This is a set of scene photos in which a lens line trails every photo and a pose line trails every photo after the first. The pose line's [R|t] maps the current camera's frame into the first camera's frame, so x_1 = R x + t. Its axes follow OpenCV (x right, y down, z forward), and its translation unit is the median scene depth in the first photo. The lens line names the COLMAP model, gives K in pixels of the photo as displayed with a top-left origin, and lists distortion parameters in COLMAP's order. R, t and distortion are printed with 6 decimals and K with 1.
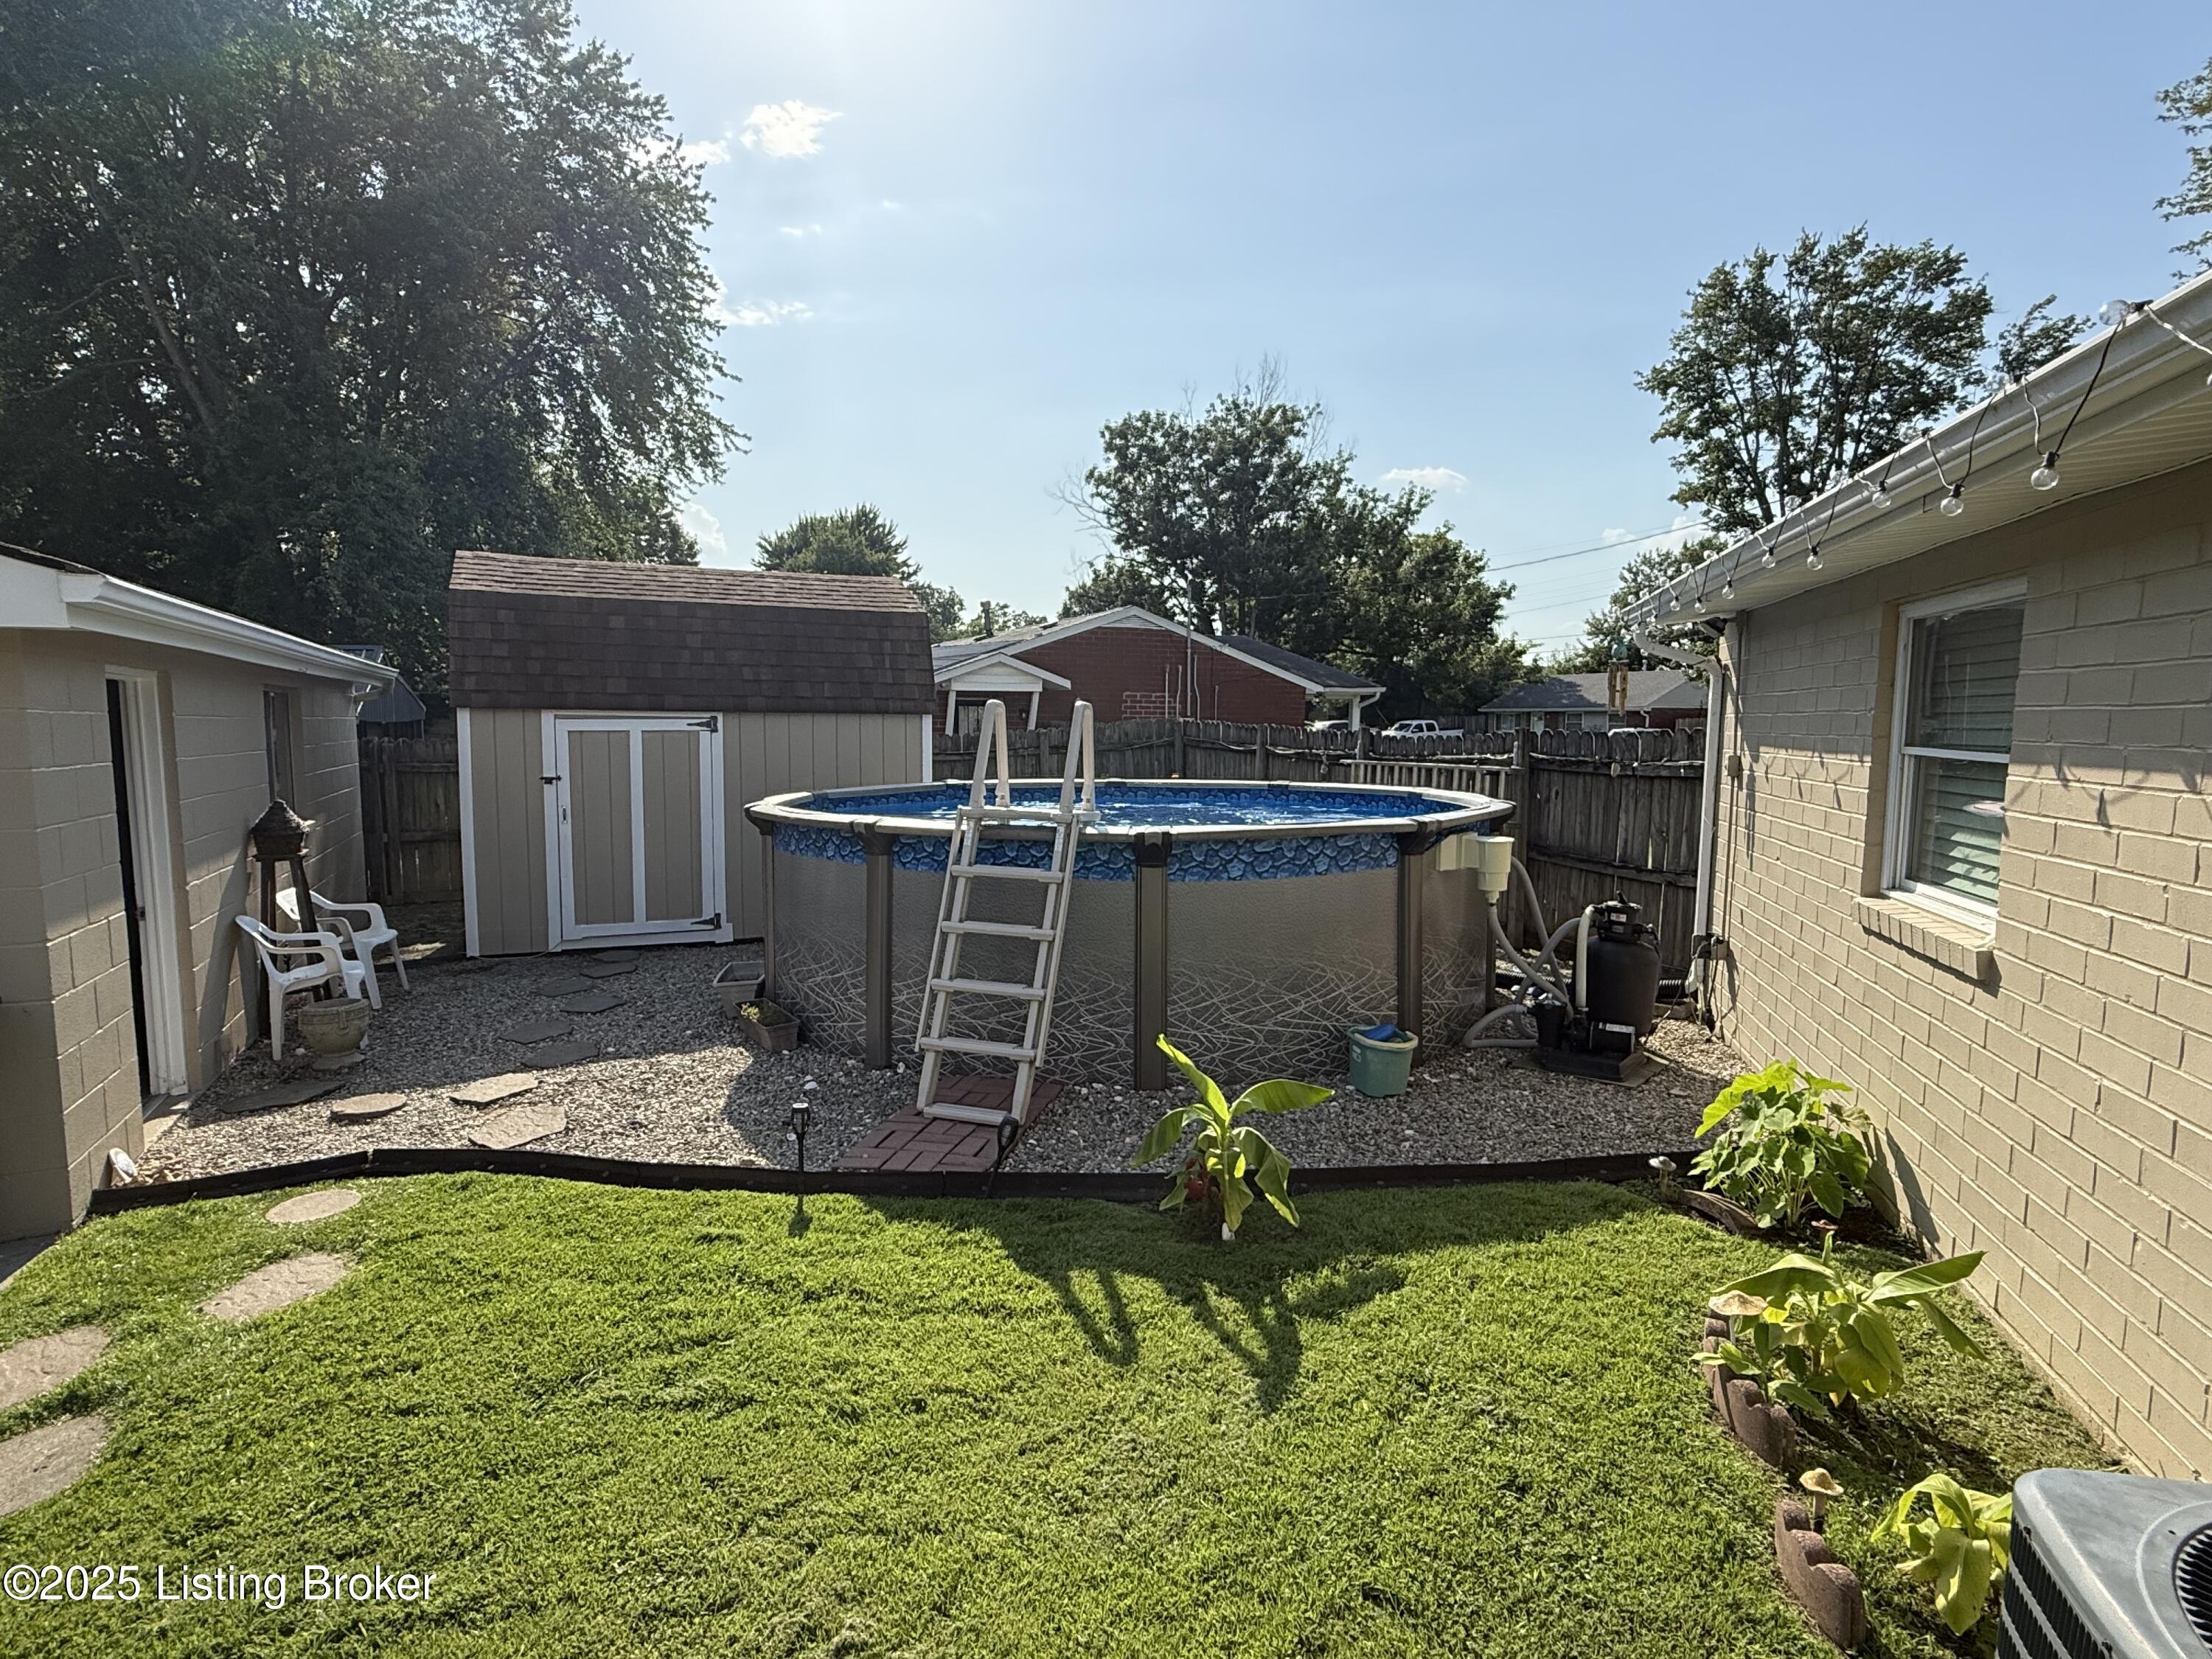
lens RADIAL K [[1160.9, 0, 1106.0], [0, 1160.9, 829.5], [0, 0, 1]] dist [0.007144, 0.000383]
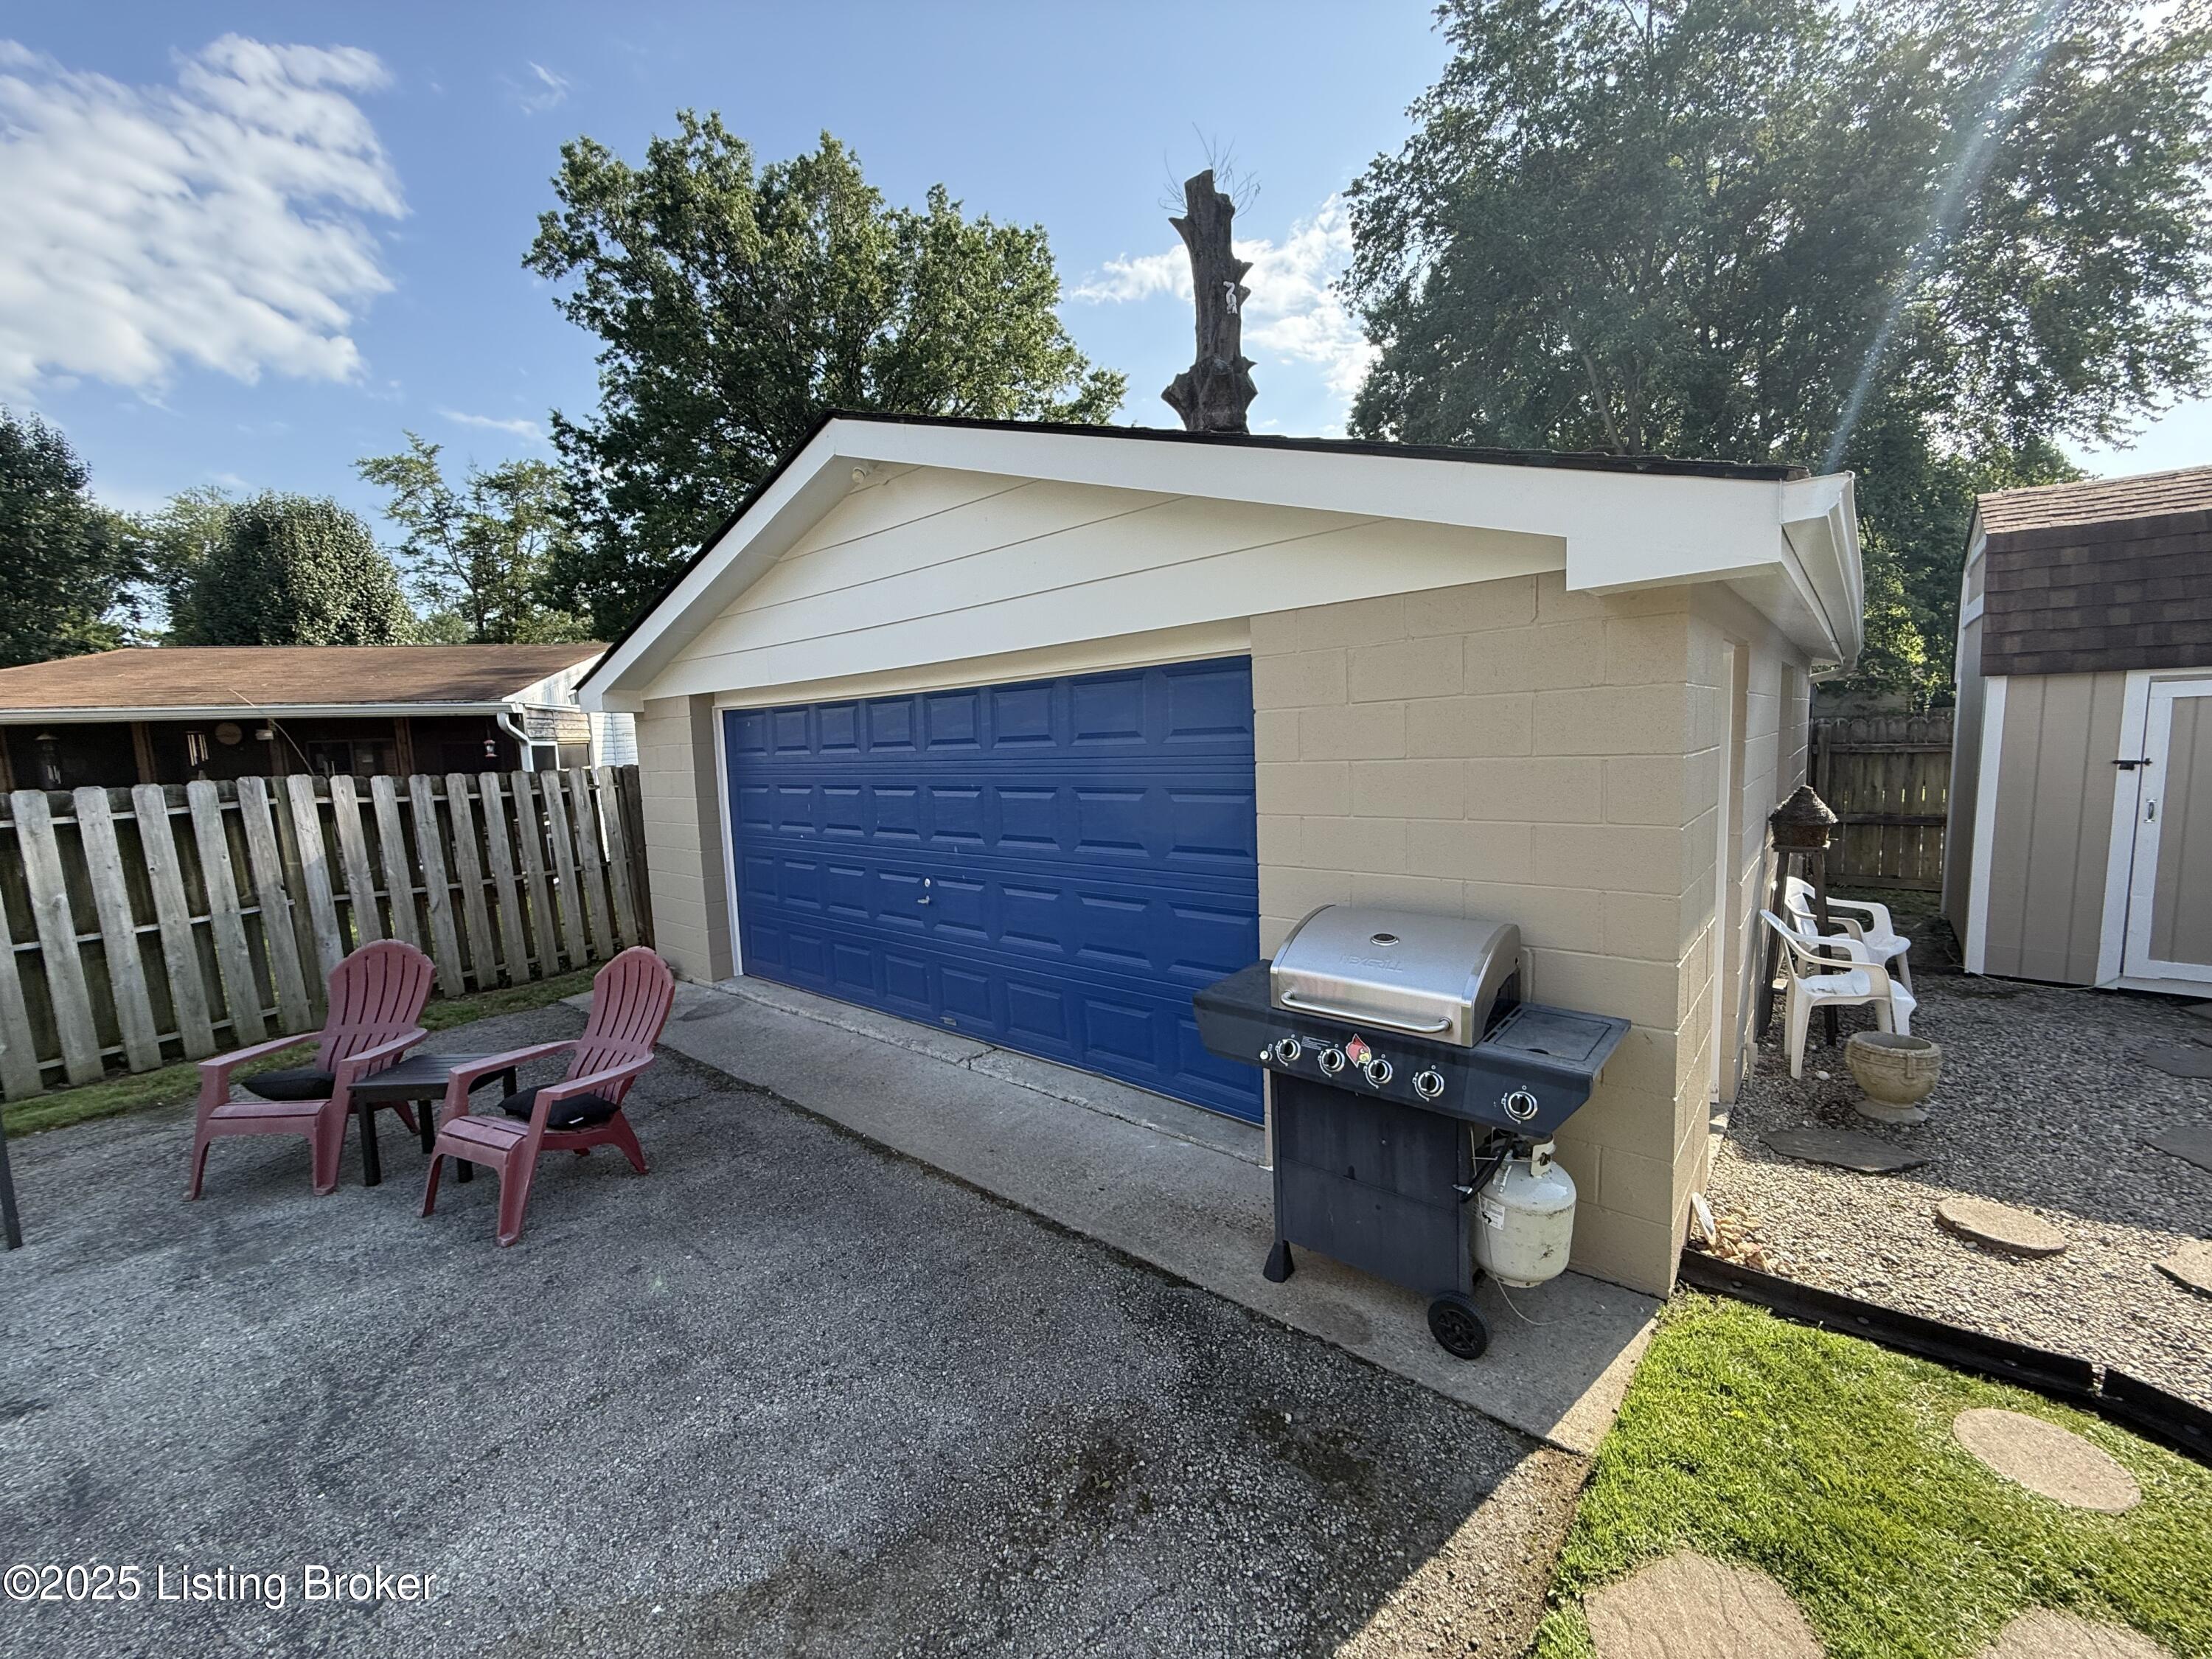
lens RADIAL K [[882.4, 0, 1106.0], [0, 882.4, 829.5], [0, 0, 1]] dist [0.001753, 0.000344]
pose [[0.406913, 0.076586, -0.910251, -0.227658], [-0.041317, 0.997002, 0.065415, -0.010794], [0.912532, 0.010990, 0.408858, 0.164875]]
